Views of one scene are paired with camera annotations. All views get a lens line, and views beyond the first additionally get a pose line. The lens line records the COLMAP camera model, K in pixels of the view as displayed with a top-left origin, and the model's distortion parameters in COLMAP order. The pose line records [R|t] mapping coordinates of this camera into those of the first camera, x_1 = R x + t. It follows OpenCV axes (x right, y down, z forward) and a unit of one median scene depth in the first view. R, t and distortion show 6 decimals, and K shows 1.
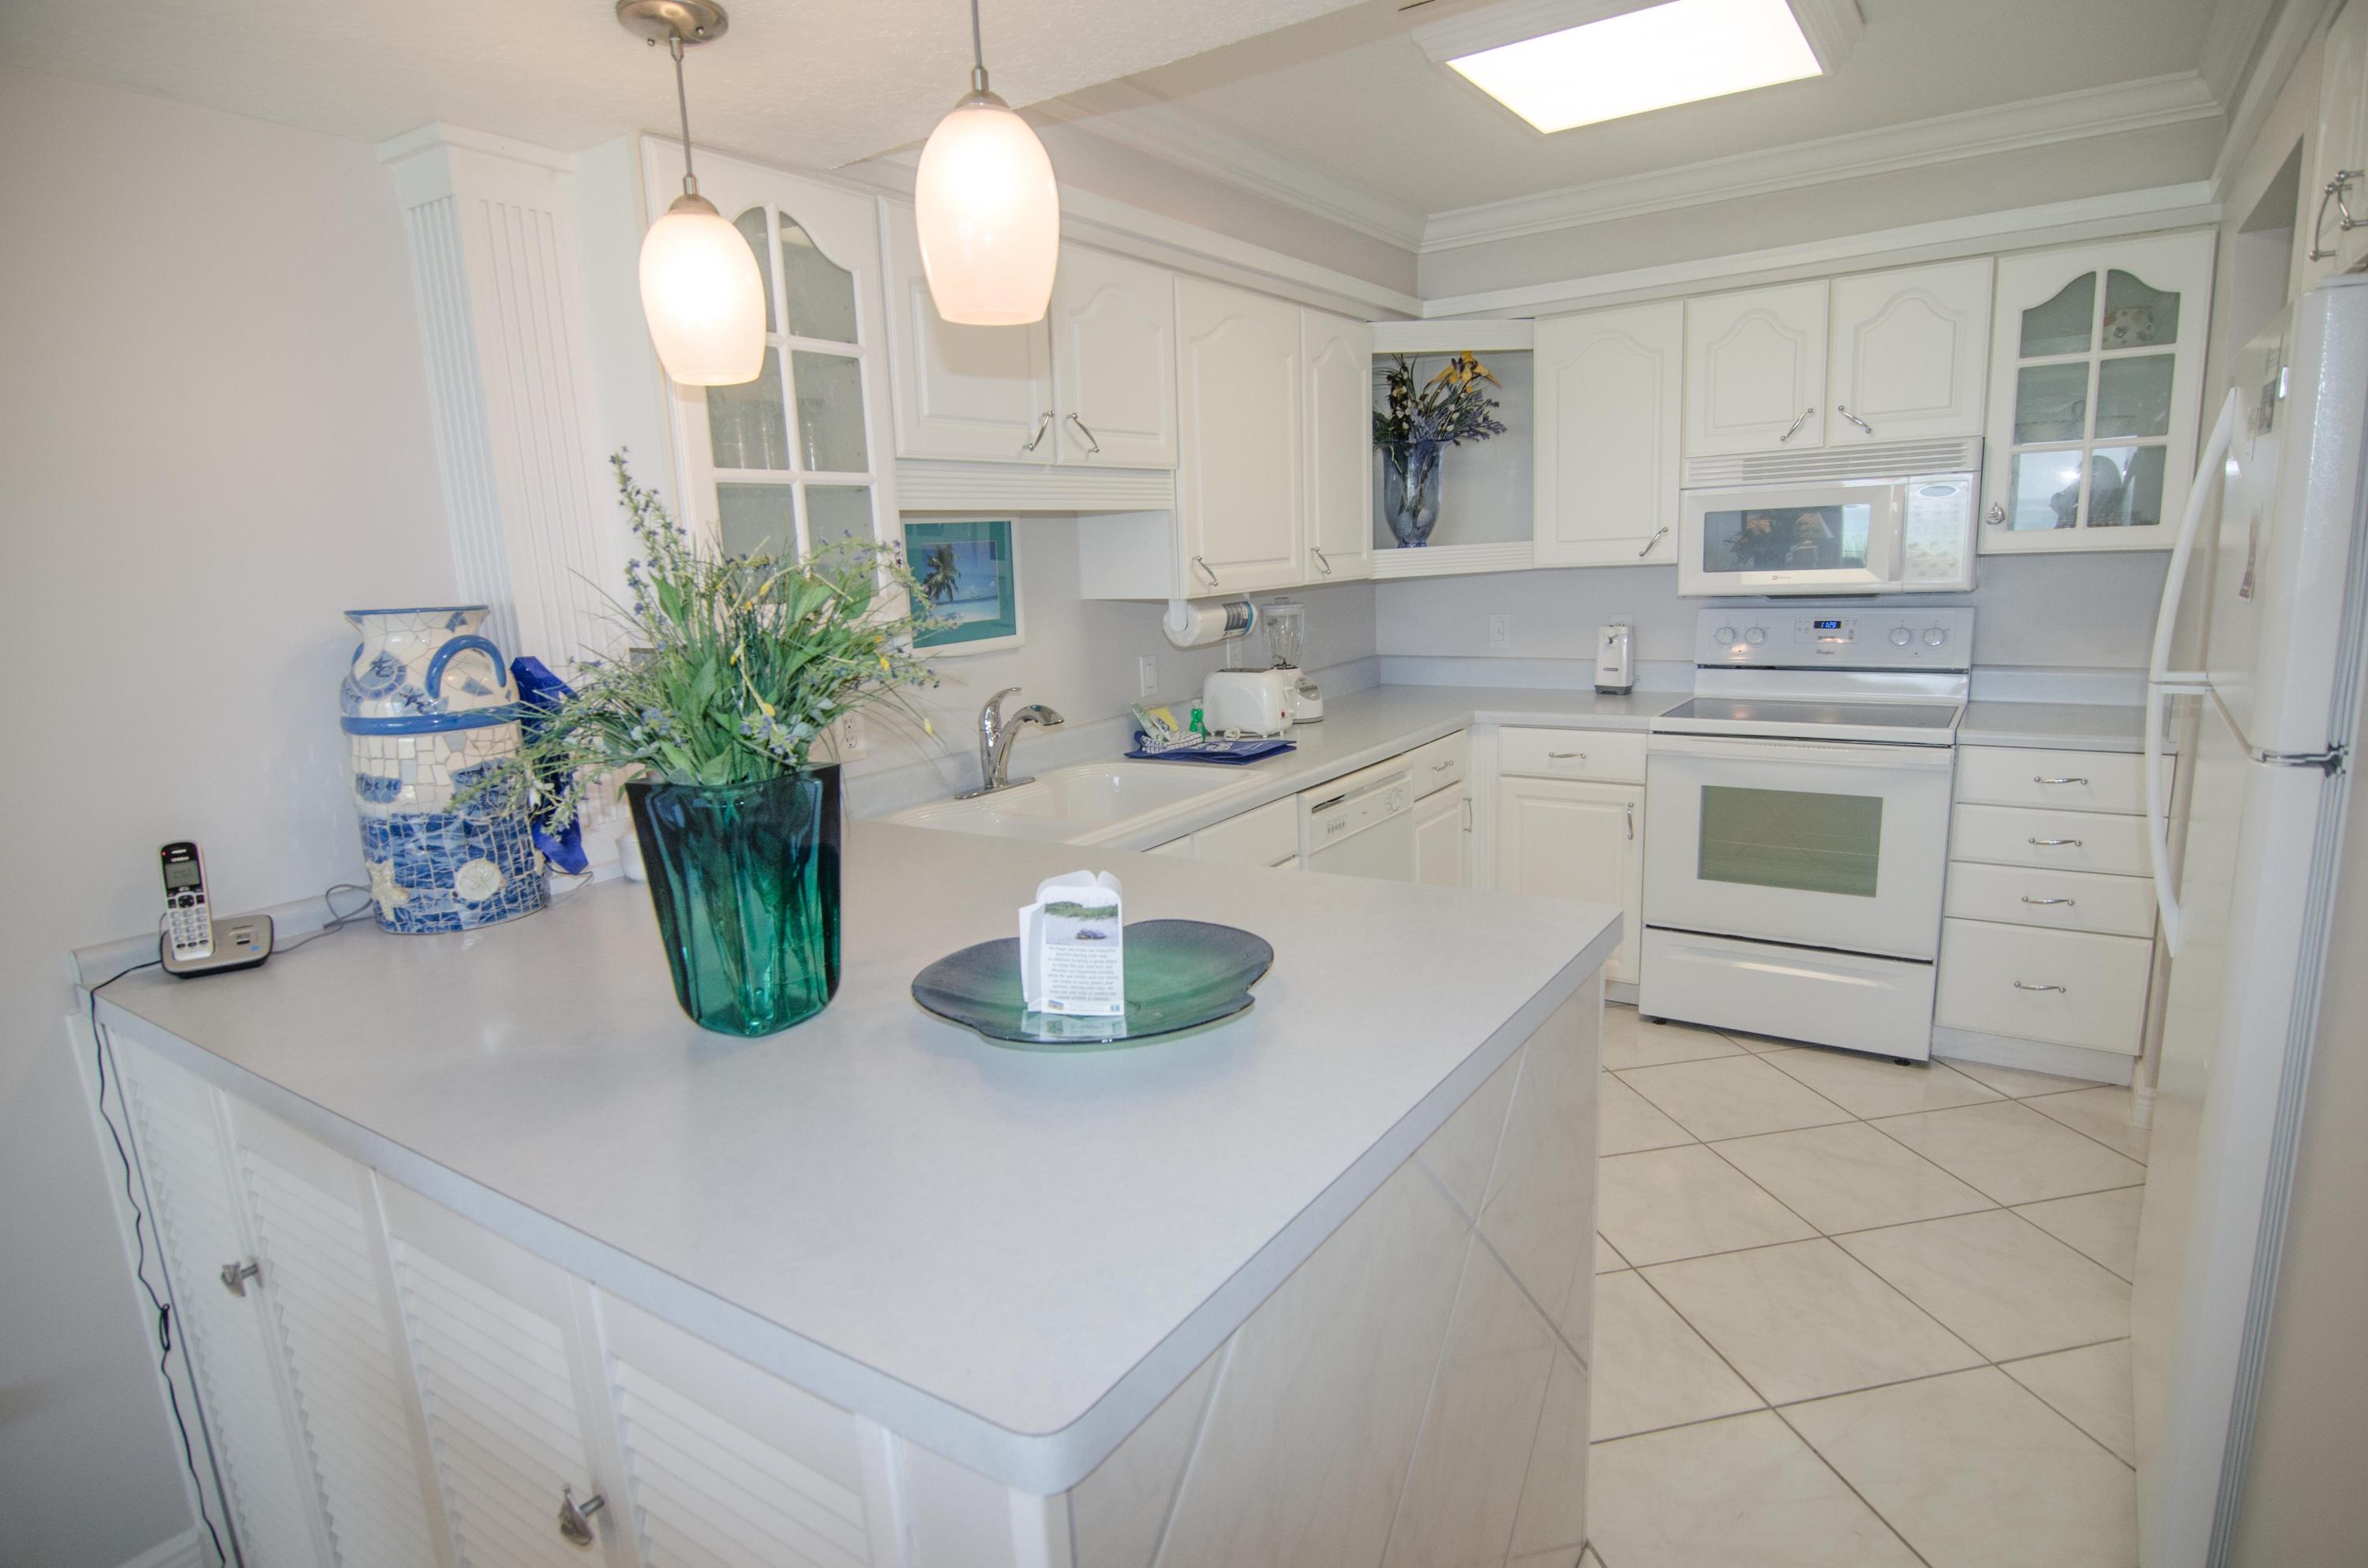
lens RADIAL K [[1267.4, 0, 1179.9], [0, 1267.4, 805.1], [0, 0, 1]] dist [-0.007651, -0.009039]
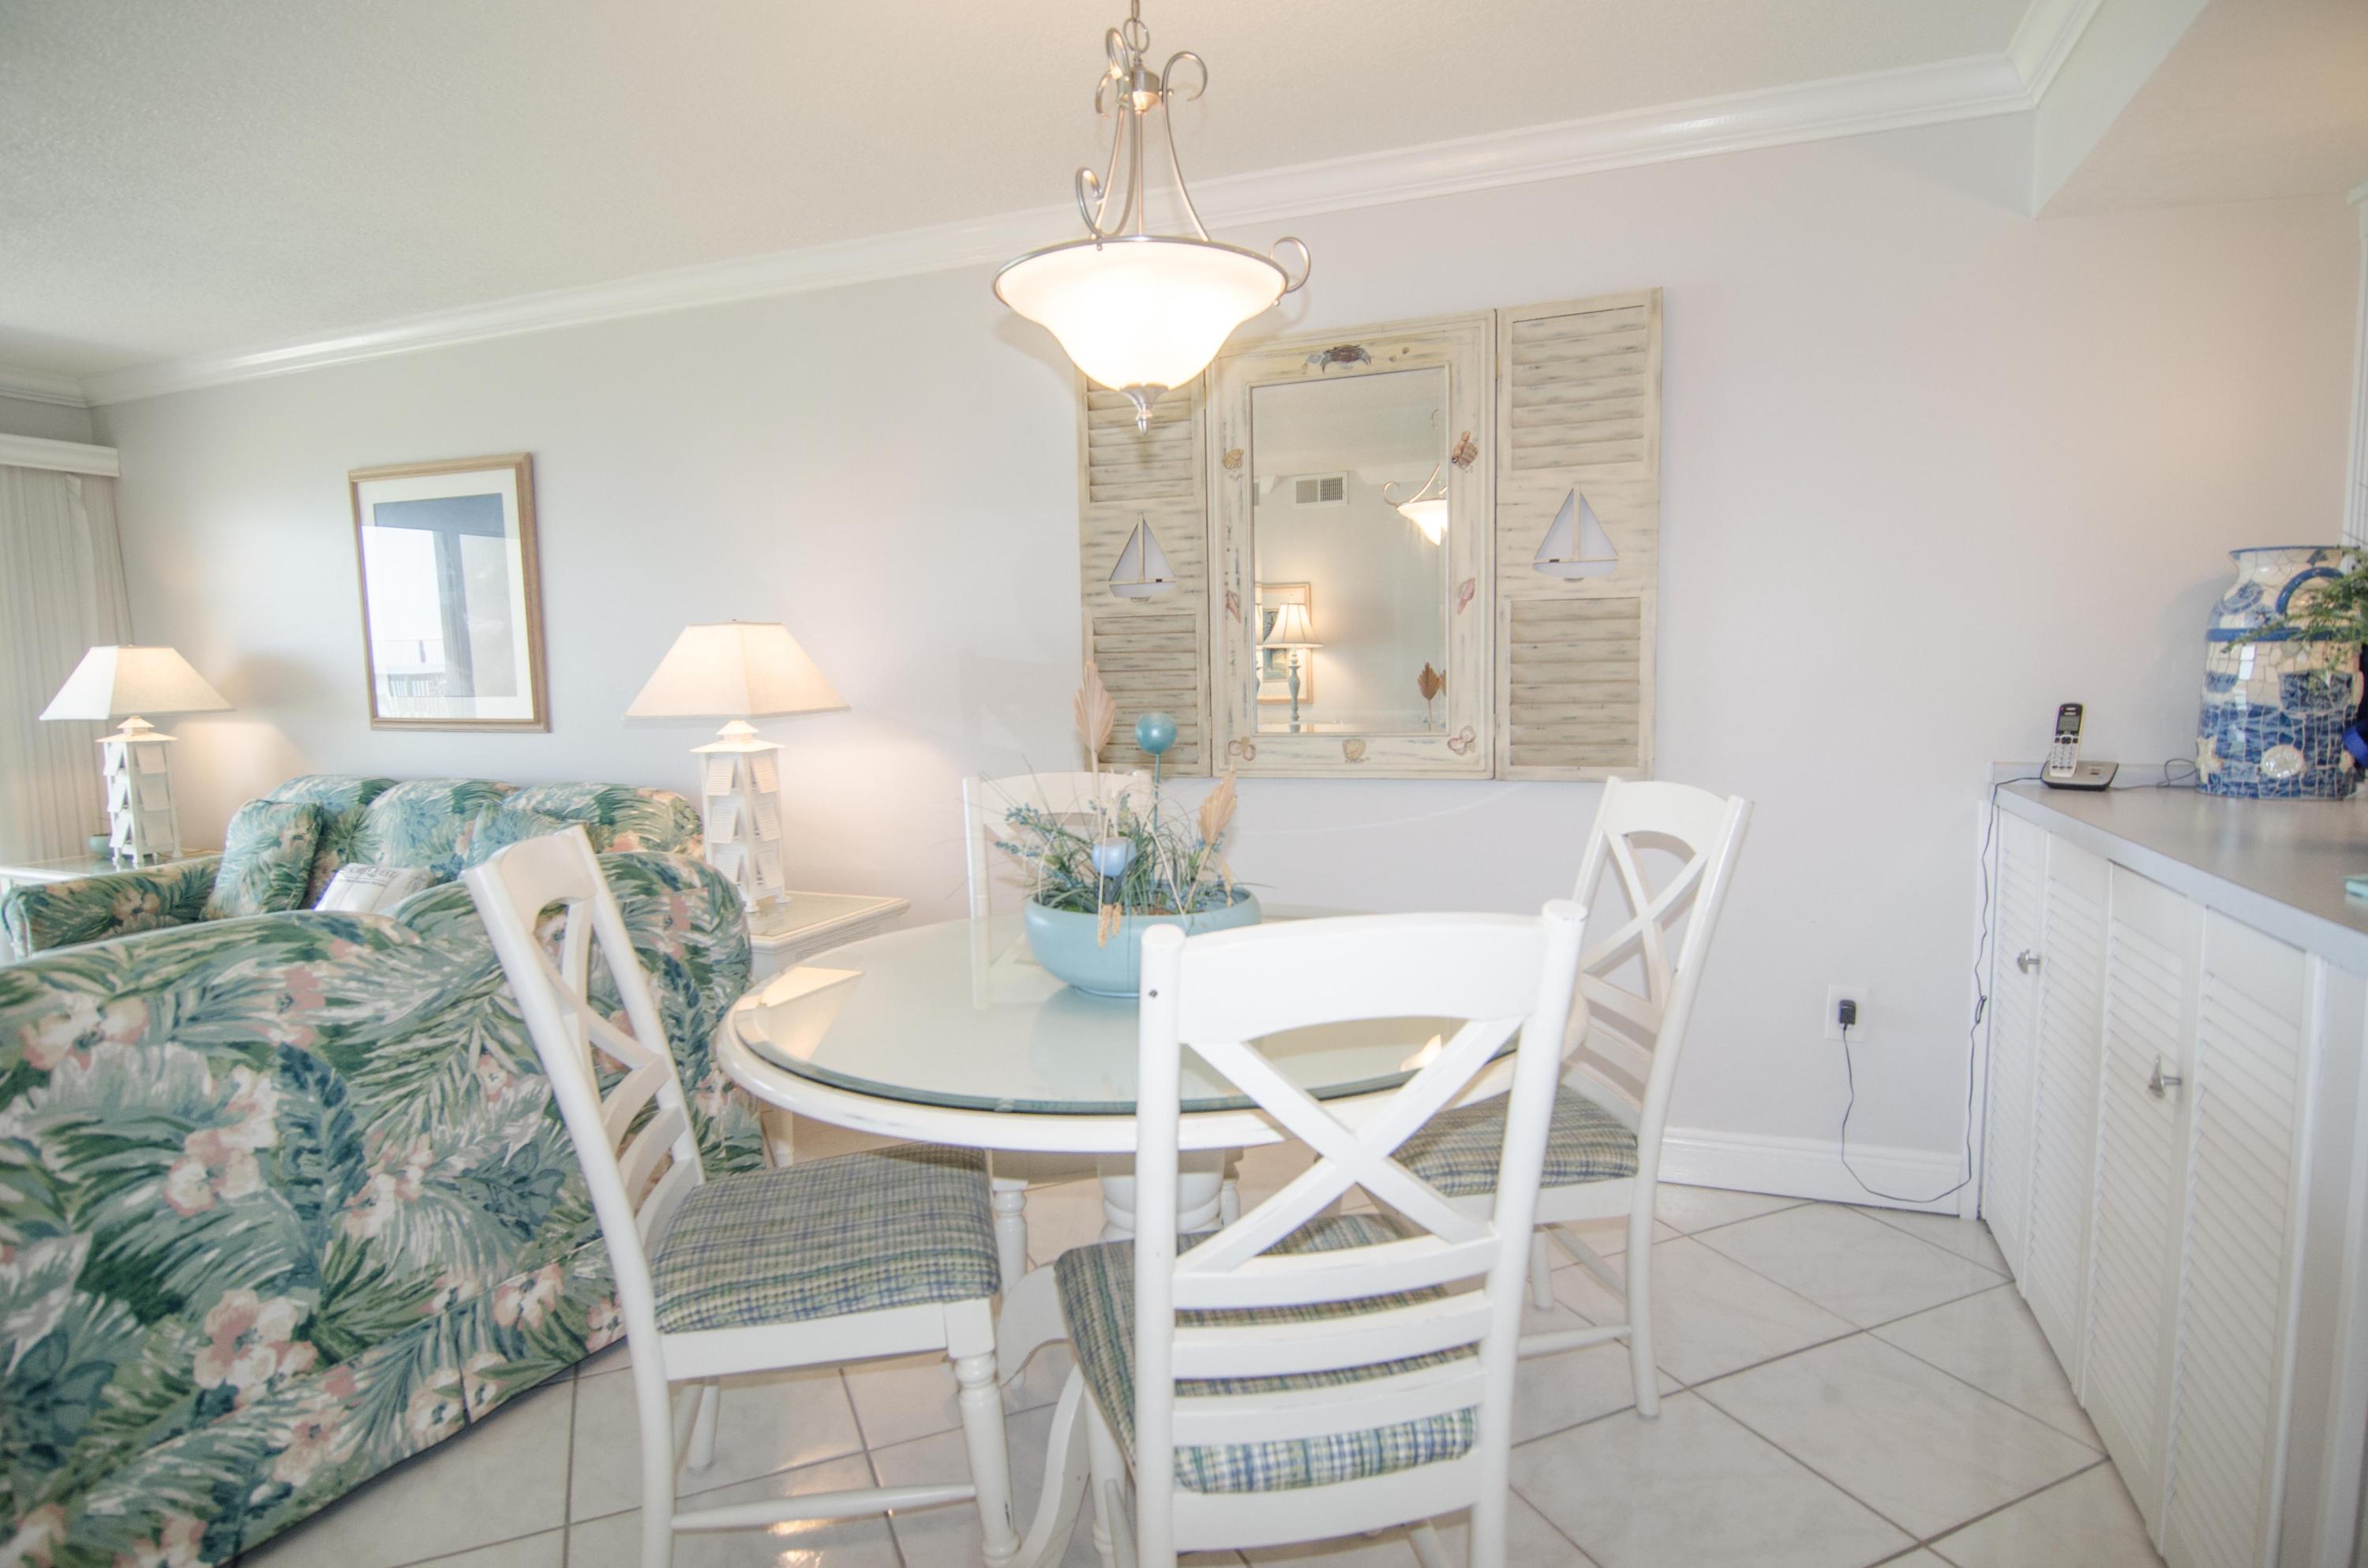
lens RADIAL K [[1267.4, 0, 1180.1], [0, 1267.4, 803.9], [0, 0, 1]] dist [-0.007651, -0.009039]
pose [[0.218542, 0.146028, -0.964839, 0.408491], [-0.189876, 0.976205, 0.104741, 0.174555], [0.957176, 0.160309, 0.241070, -0.340478]]
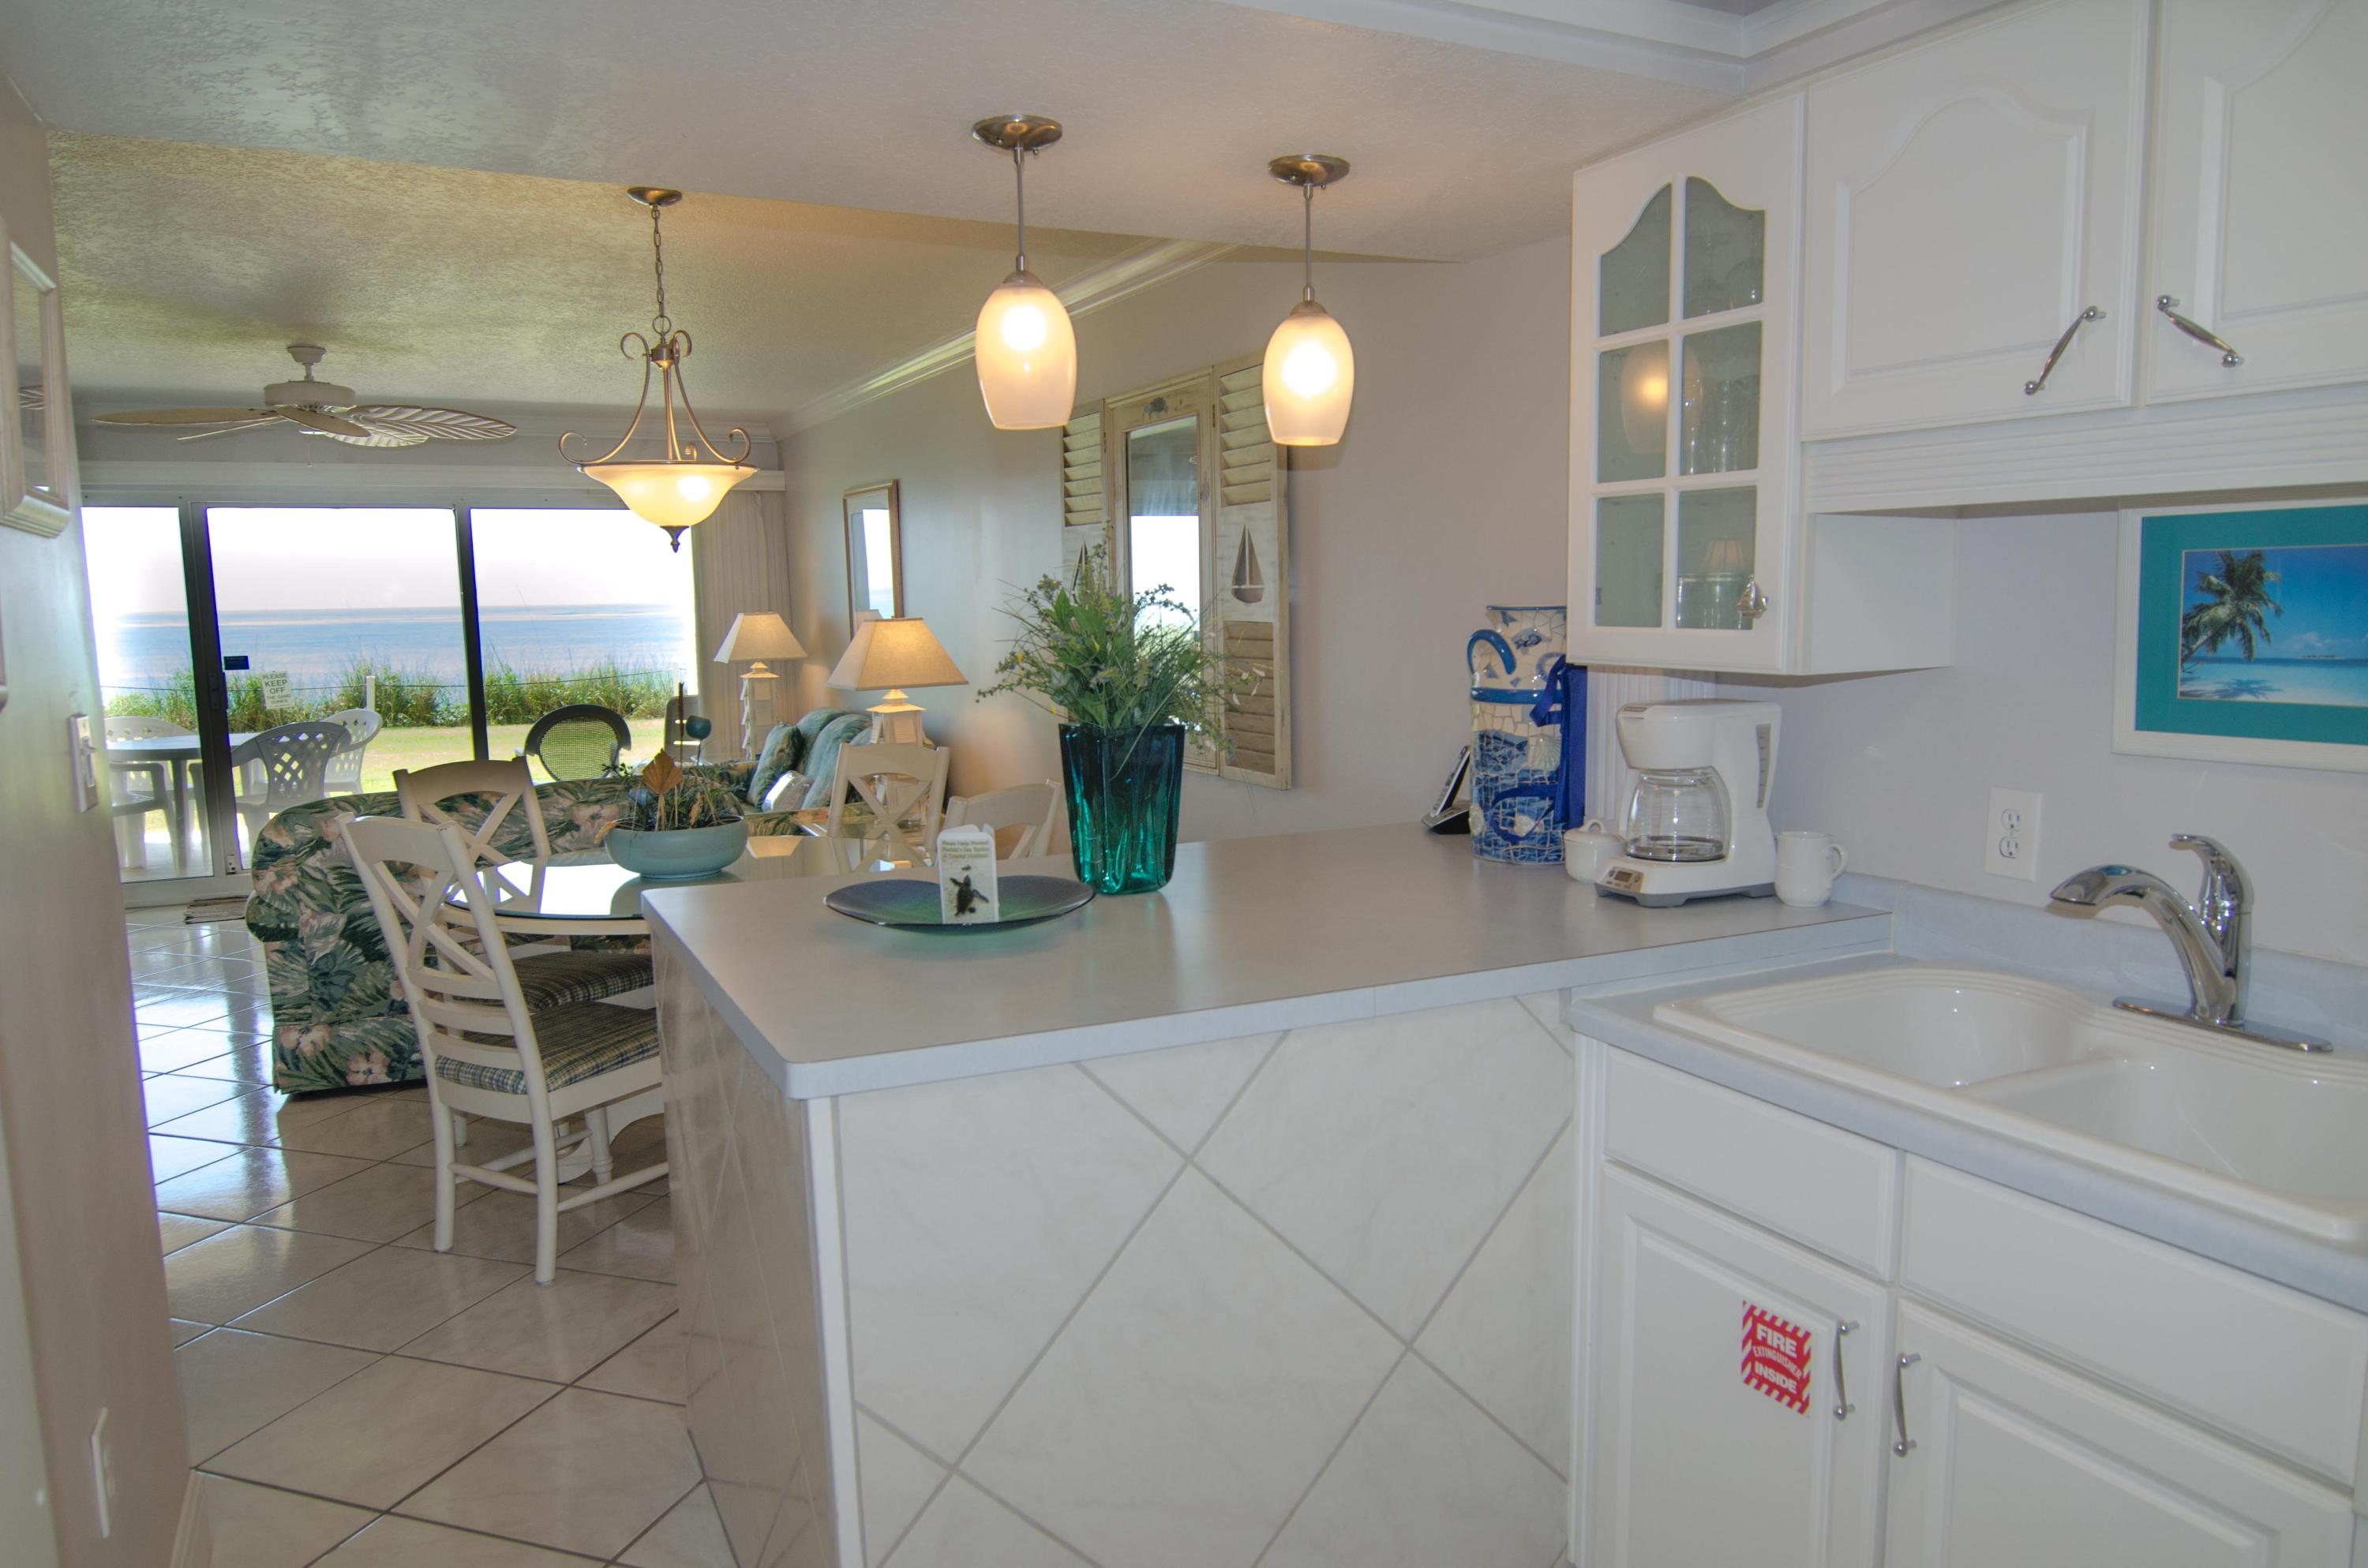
lens RADIAL K [[1597.7, 0, 1197.4], [0, 1597.7, 799.4], [0, 0, 1]] dist [-0.009435, -0.003948]
pose [[-0.486015, 0.166161, -0.858009, 0.949355], [-0.138774, 0.954631, 0.263481, -0.338927], [0.862862, 0.247125, -0.440906, 1.438219]]
